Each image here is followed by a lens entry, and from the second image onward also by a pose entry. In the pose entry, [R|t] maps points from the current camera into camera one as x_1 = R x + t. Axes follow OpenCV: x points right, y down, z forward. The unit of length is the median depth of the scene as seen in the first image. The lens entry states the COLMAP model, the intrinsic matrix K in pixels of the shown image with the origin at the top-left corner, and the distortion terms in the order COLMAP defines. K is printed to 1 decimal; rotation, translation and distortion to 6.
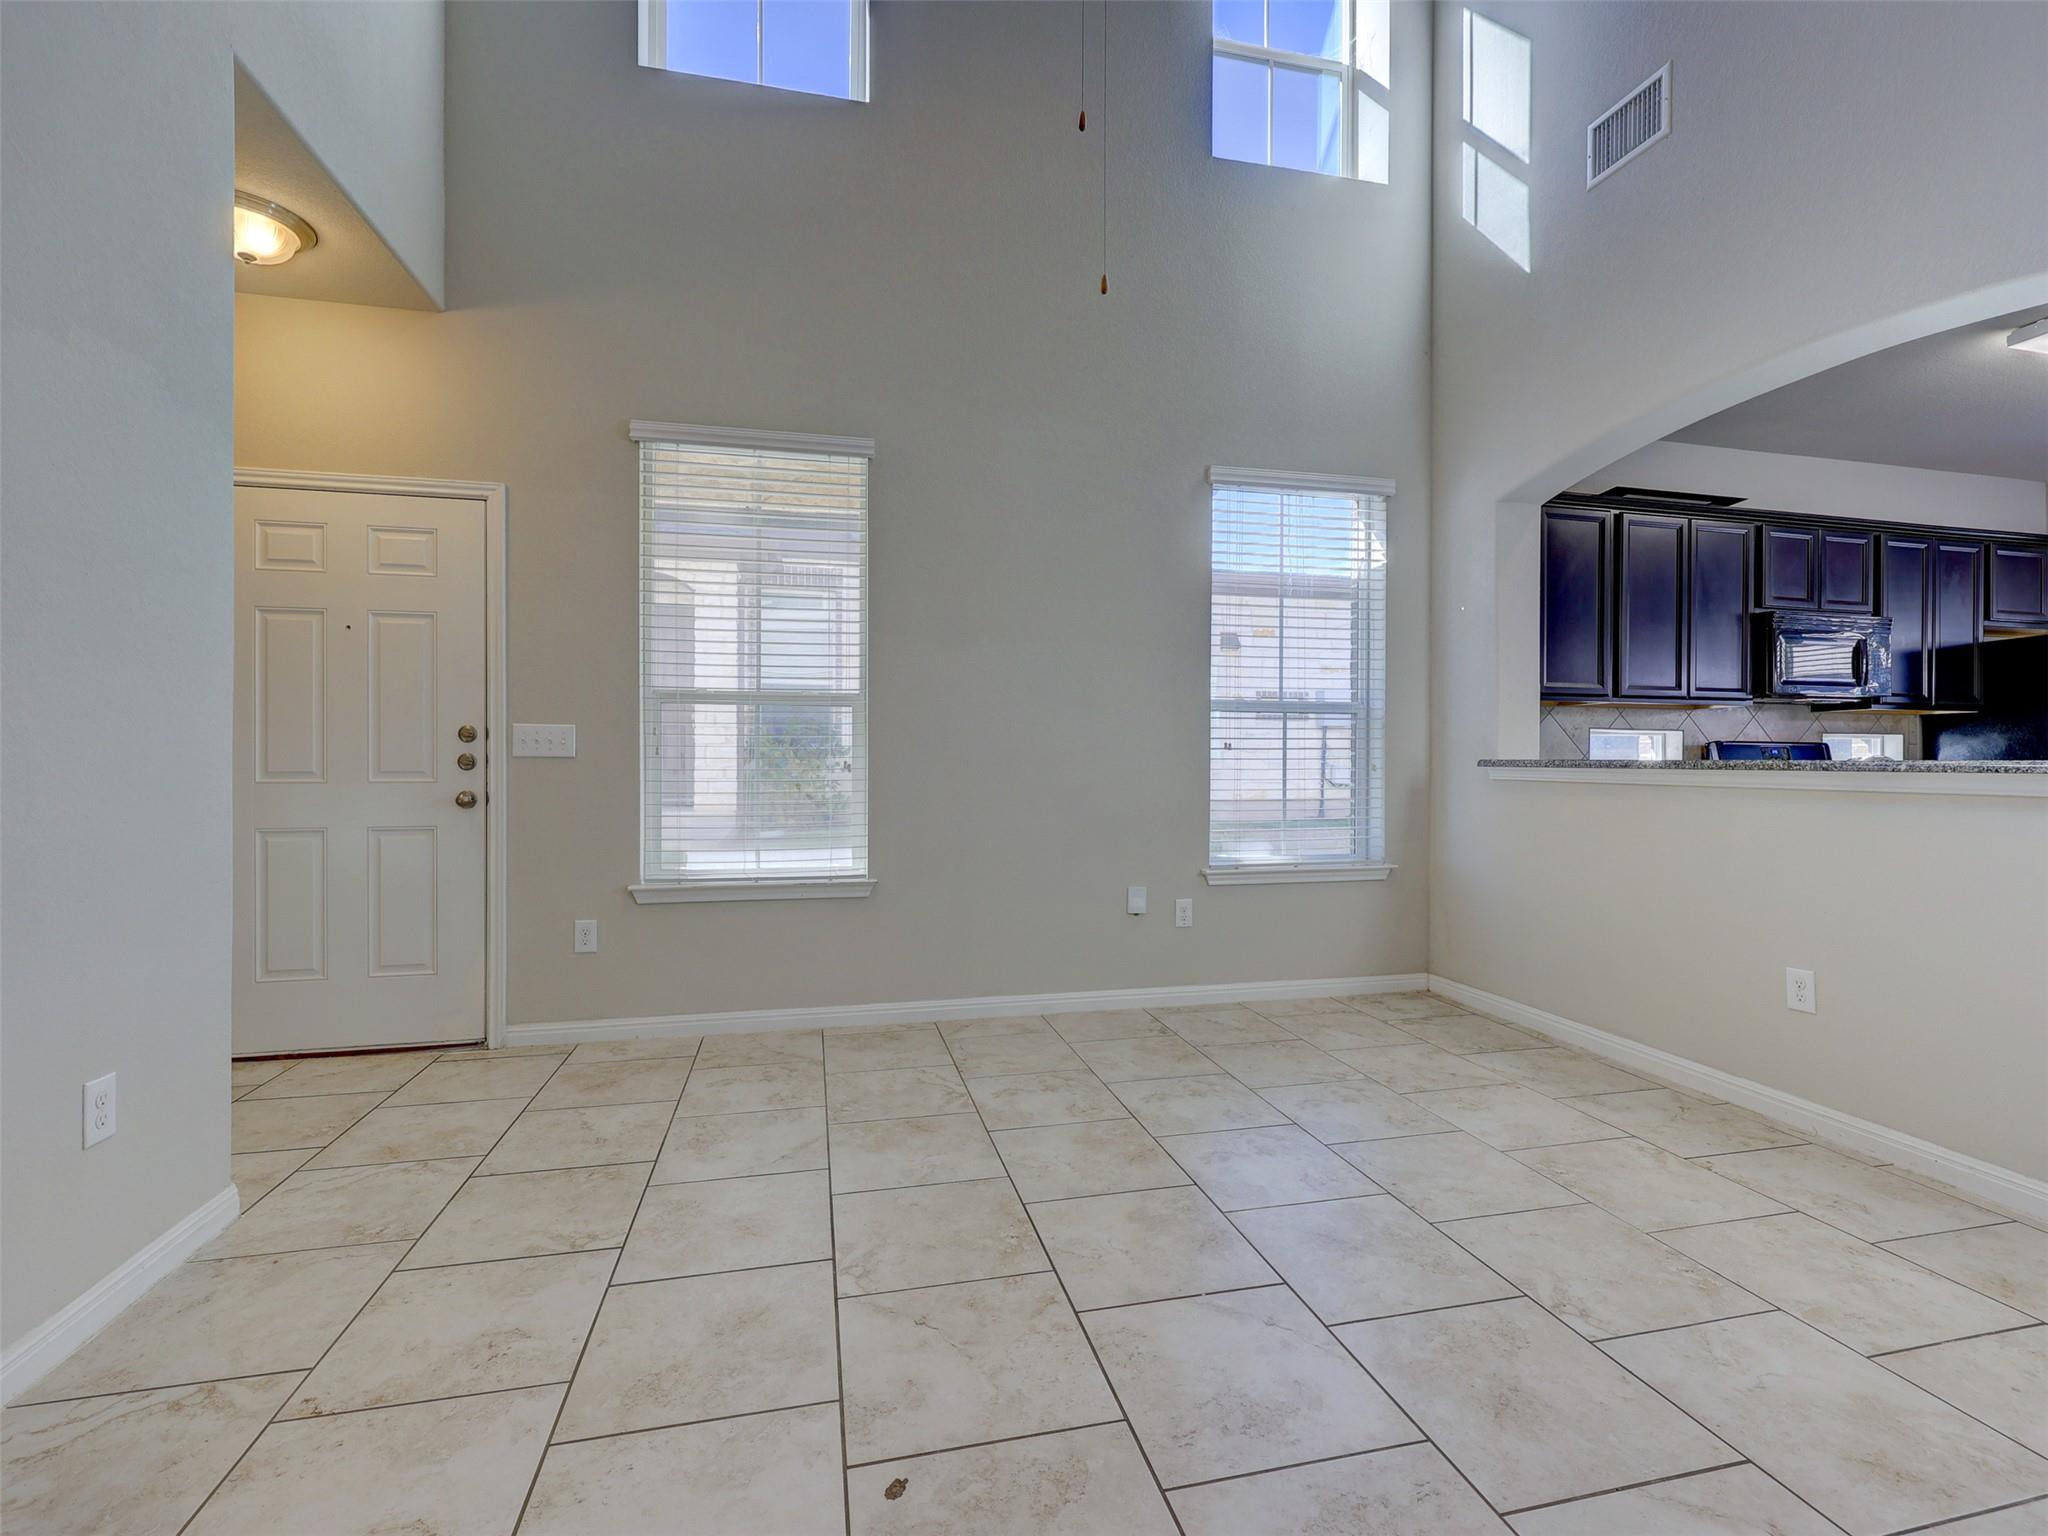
lens RADIAL K [[925.7, 0, 1024.0], [0, 925.7, 768.0], [0, 0, 1]] dist [0.000902, 0.000051]
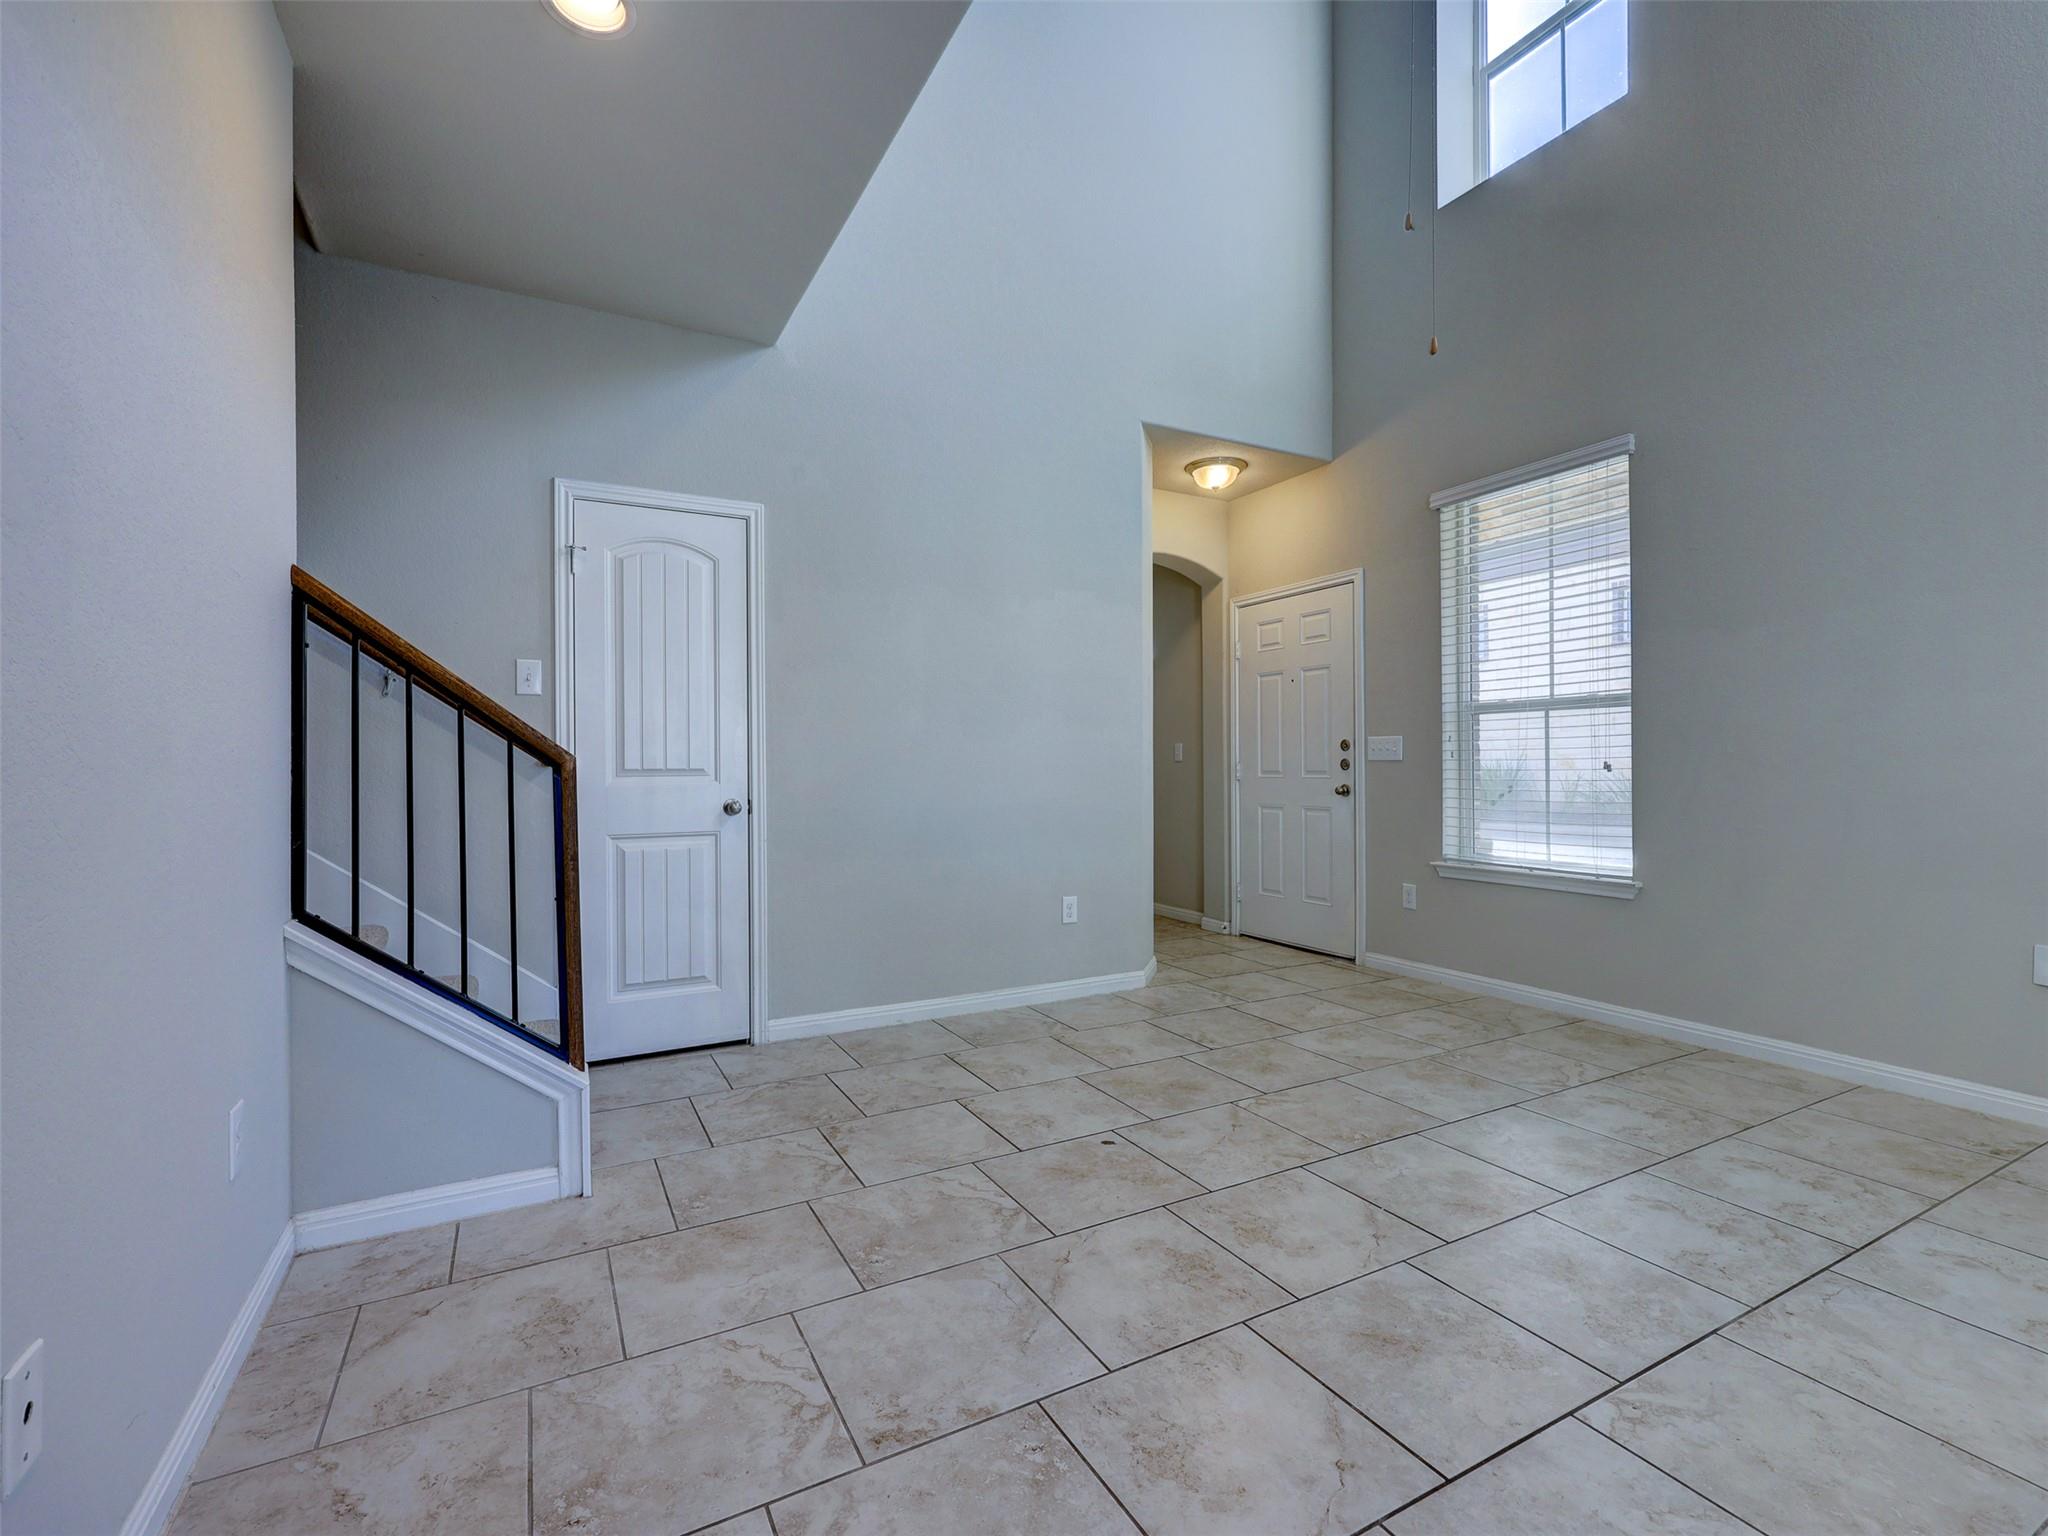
lens RADIAL K [[925.7, 0, 1024.0], [0, 925.7, 768.0], [0, 0, 1]] dist [0.000902, 0.000051]
pose [[0.258685, -0.001520, -0.965961, 0.691646], [-0.000279, 0.999999, -0.001649, 0.001843], [0.965962, 0.000696, 0.258684, 0.138179]]
